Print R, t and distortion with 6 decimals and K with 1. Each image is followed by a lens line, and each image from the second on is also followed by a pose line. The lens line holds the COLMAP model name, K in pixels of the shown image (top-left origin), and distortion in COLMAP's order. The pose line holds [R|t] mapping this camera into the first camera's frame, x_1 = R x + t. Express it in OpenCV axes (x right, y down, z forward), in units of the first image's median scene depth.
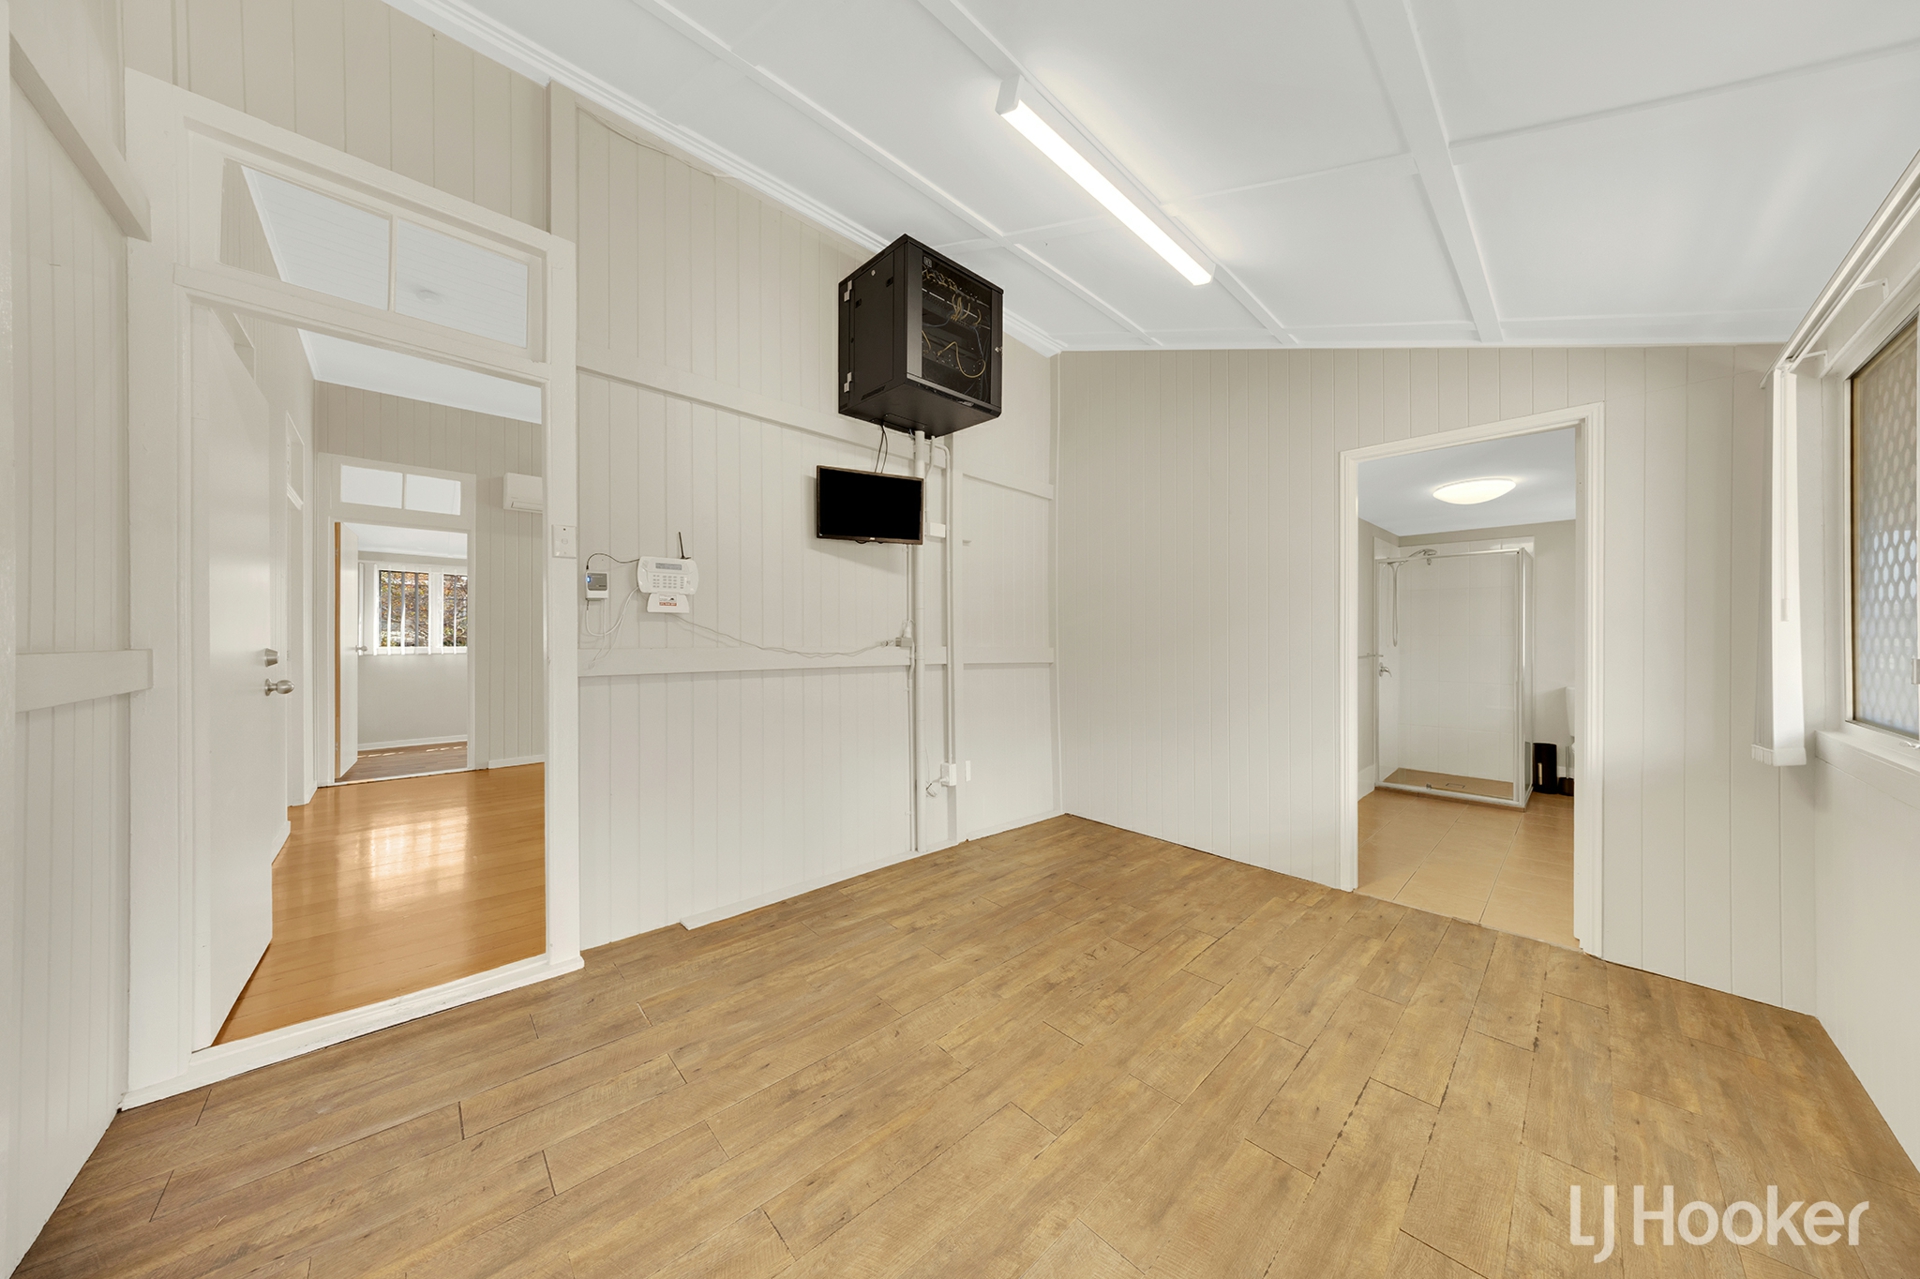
lens RADIAL K [[540.7, 0, 960.0], [0, 540.7, 639.5], [0, 0, 1]] dist [0.000063, -0.000009]
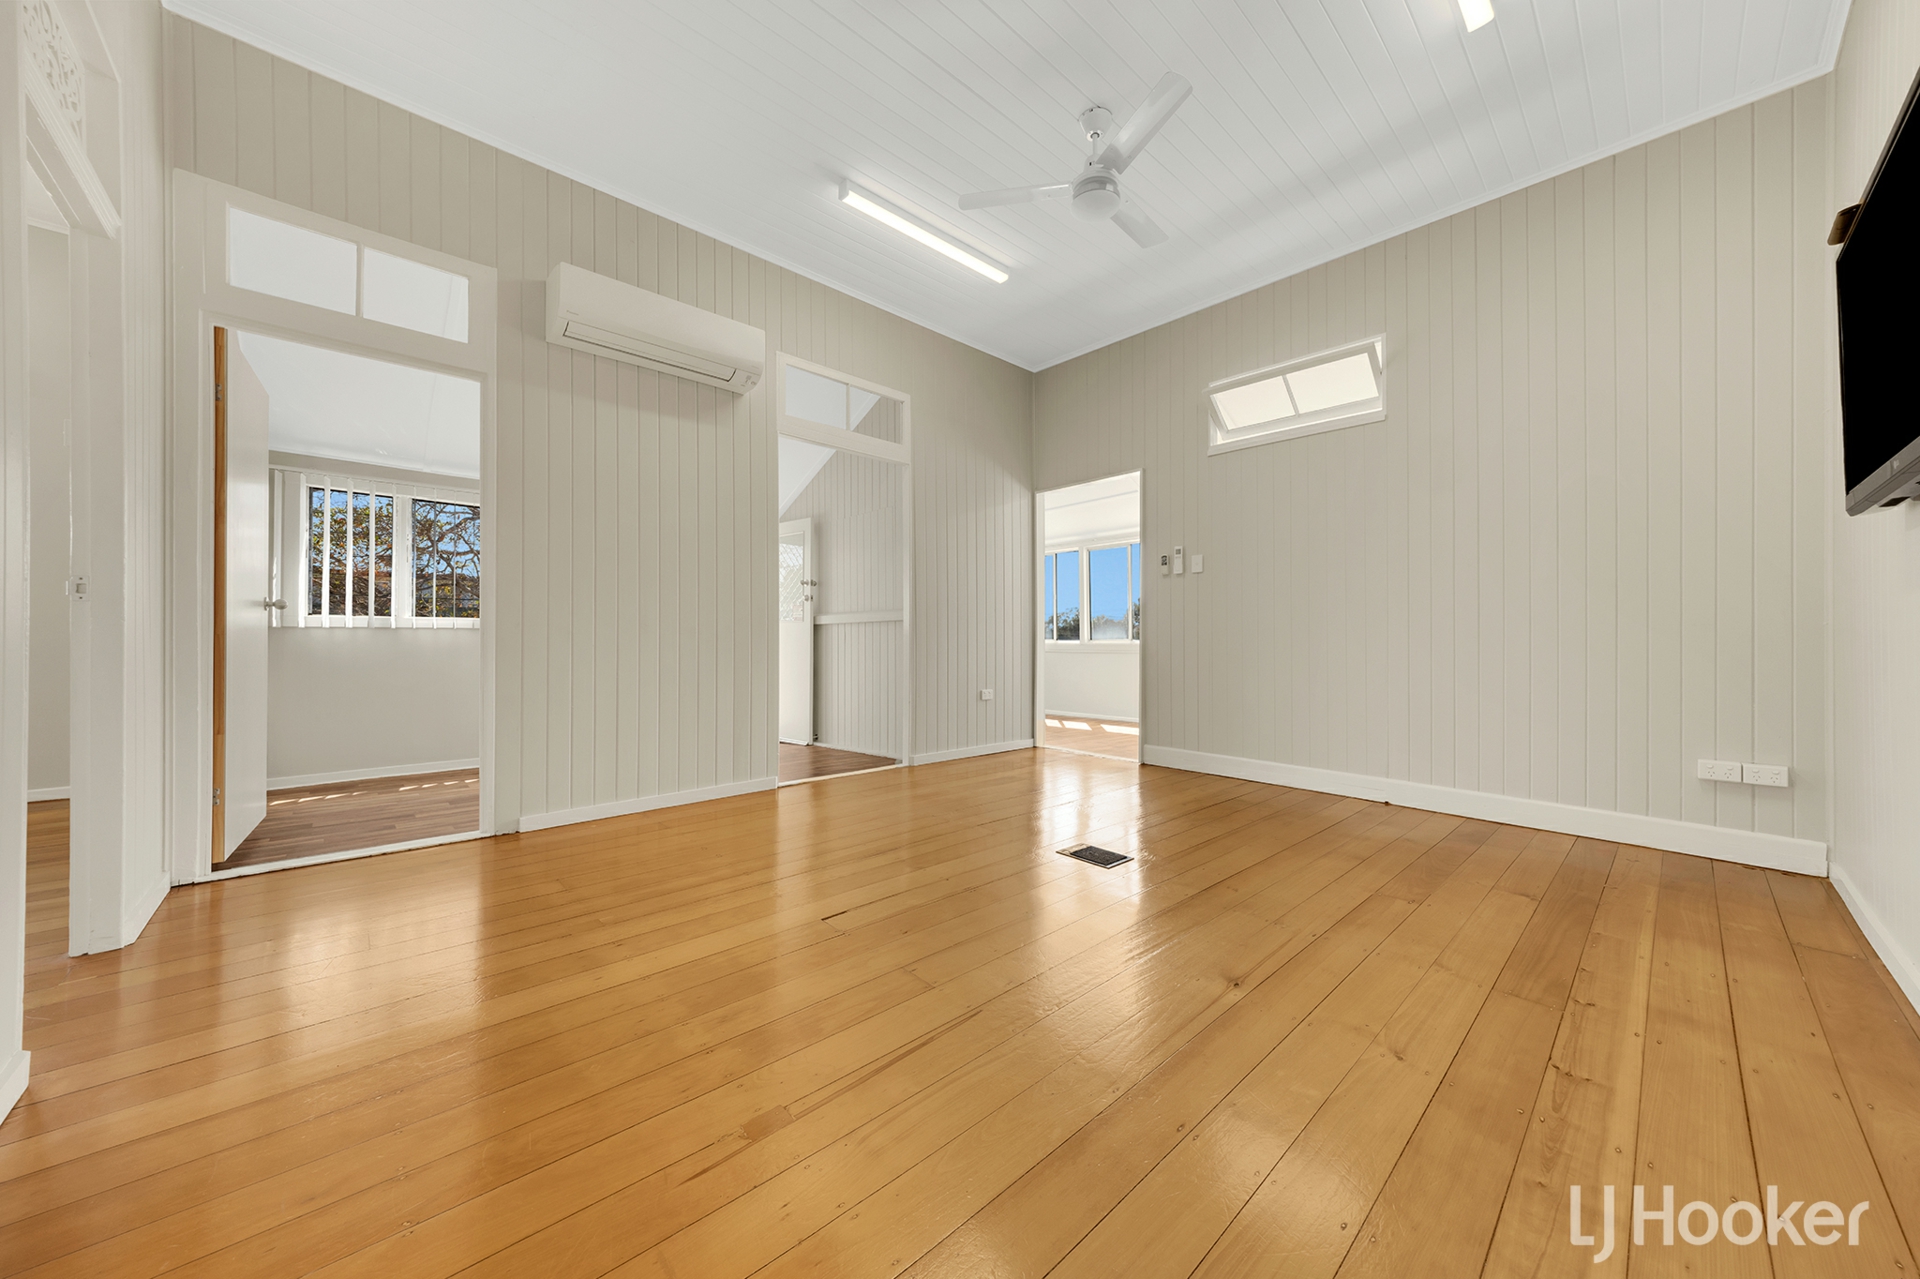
lens RADIAL K [[613.8, 0, 960.0], [0, 613.8, 639.5], [0, 0, 1]] dist [0.017081, 0.000038]
pose [[0.999941, -0.002846, -0.010437, -0.461672], [0.002758, 0.999961, -0.008440, 0.062782], [0.010461, 0.008410, 0.999910, 0.423203]]
